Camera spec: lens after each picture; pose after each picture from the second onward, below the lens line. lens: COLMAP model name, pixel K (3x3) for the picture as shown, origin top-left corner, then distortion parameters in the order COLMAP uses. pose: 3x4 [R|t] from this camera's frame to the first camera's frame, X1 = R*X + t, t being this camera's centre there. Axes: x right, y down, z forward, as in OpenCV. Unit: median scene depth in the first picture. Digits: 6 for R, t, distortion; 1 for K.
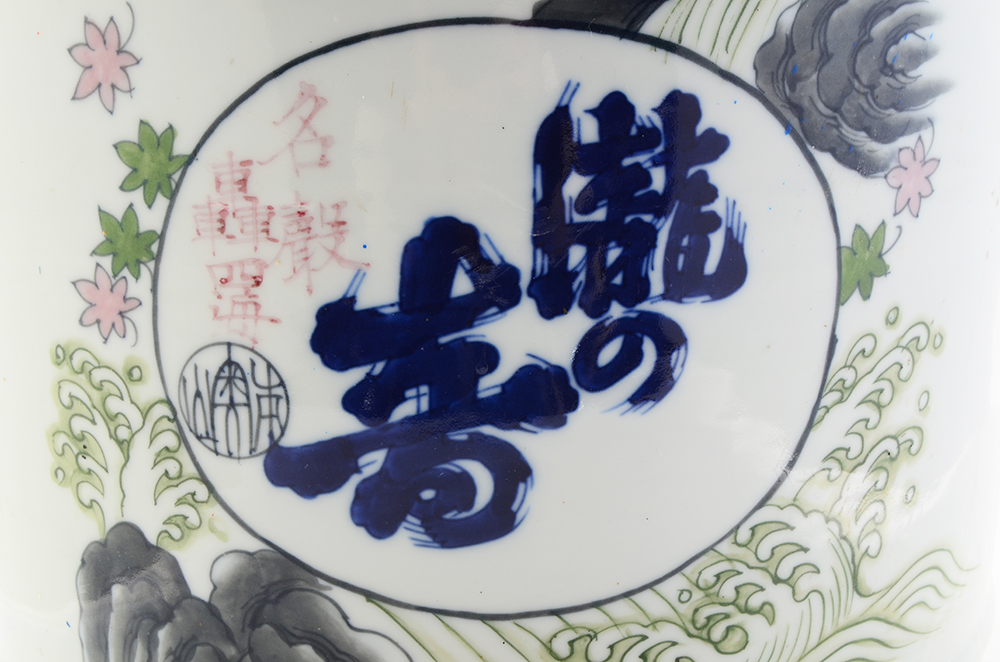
lens RADIAL K [[1624.4, 0, 509.0], [0, 1624.4, 326.2], [0, 0, 1]] dist [-0.039790, 0.000000]
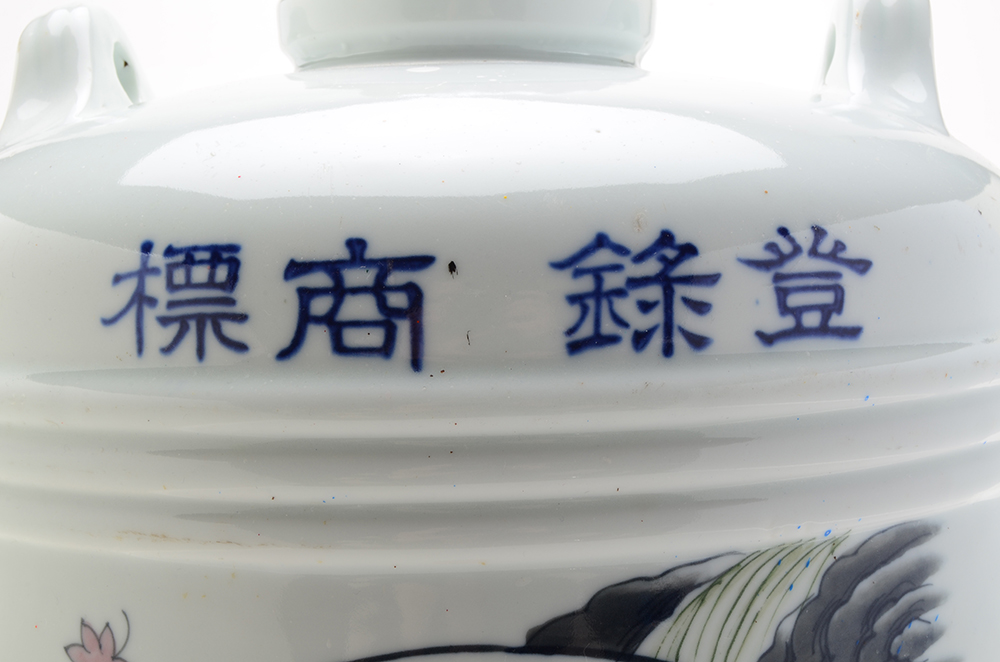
lens RADIAL K [[1624.4, 0, 503.8], [0, 1624.4, 333.9], [0, 0, 1]] dist [-0.039790, 0.000000]
pose [[0.999572, -0.004863, -0.028853, 0.027358], [0.000556, 0.989068, -0.147461, -0.209267], [0.029255, 0.147382, 0.988647, -0.007078]]
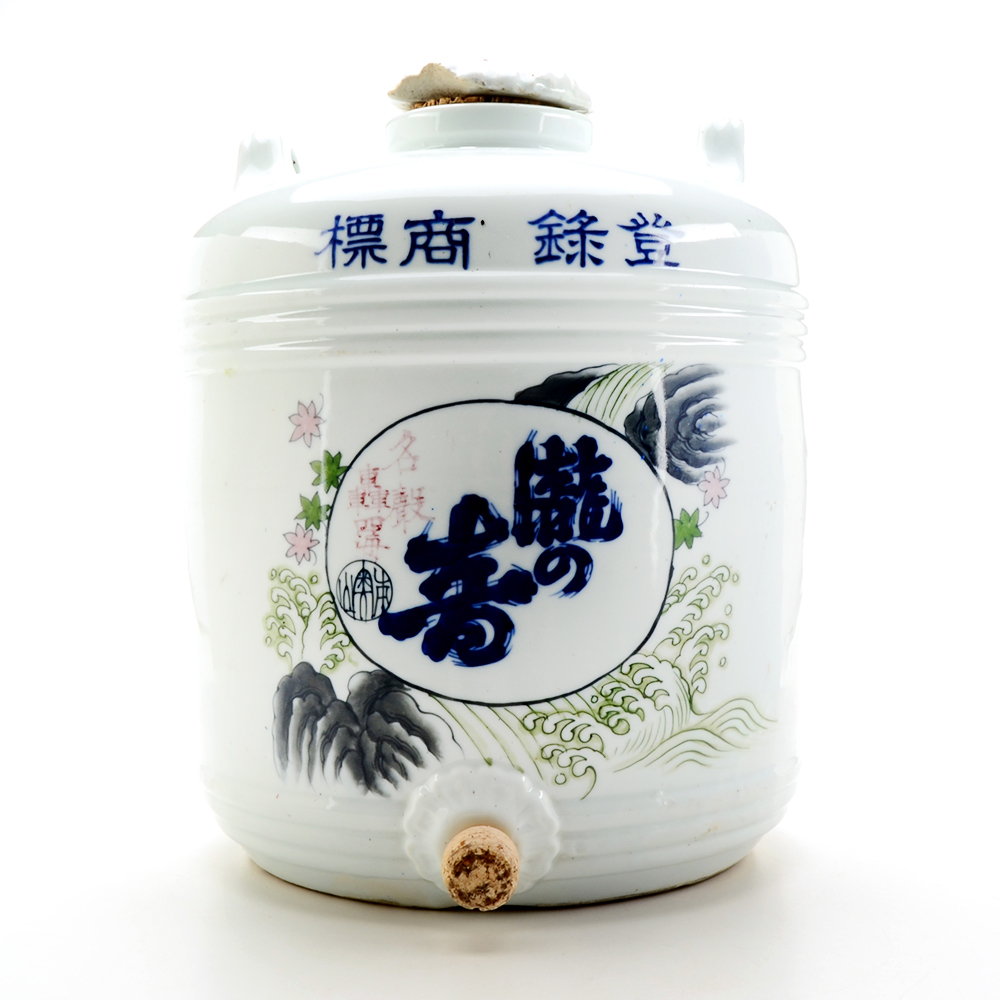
lens RADIAL K [[1690.2, 0, 497.8], [0, 1690.2, 499.5], [0, 0, 1]] dist [-0.126903, 0.000000]
pose [[0.999172, 0.007446, -0.039990, 0.073390], [-0.014993, 0.981304, -0.191881, 0.323752], [0.037814, 0.192322, 0.980603, -1.018700]]
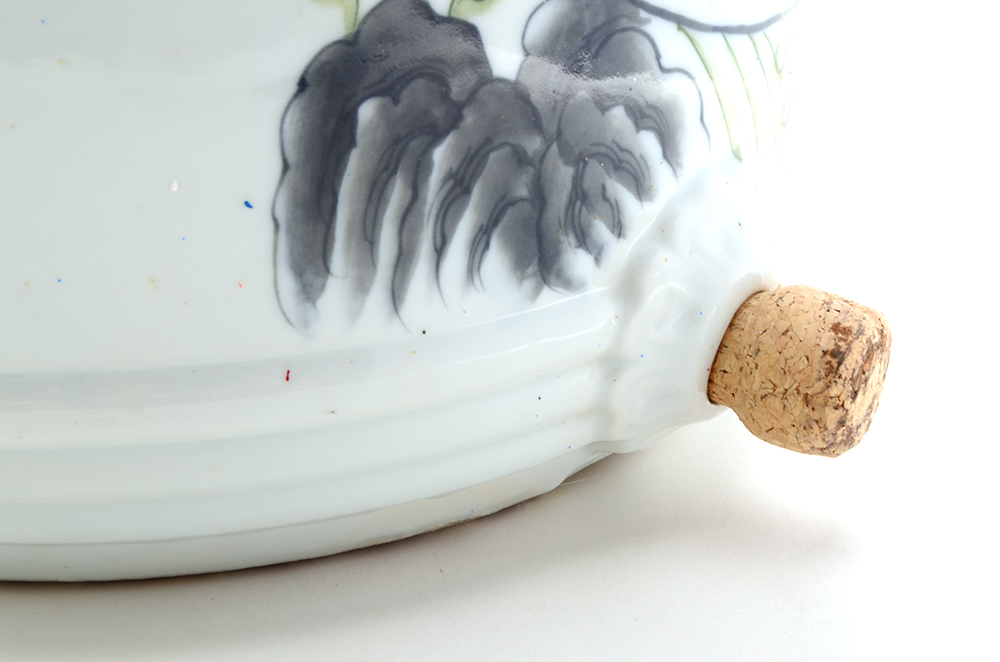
lens RADIAL K [[1624.4, 0, 502.0], [0, 1624.4, 331.1], [0, 0, 1]] dist [-0.039790, 0.000000]
pose [[0.583180, -0.272387, 0.765314, -0.807654], [0.194866, 0.961508, 0.193725, 0.139448], [-0.788624, 0.036157, 0.613811, 0.570112]]
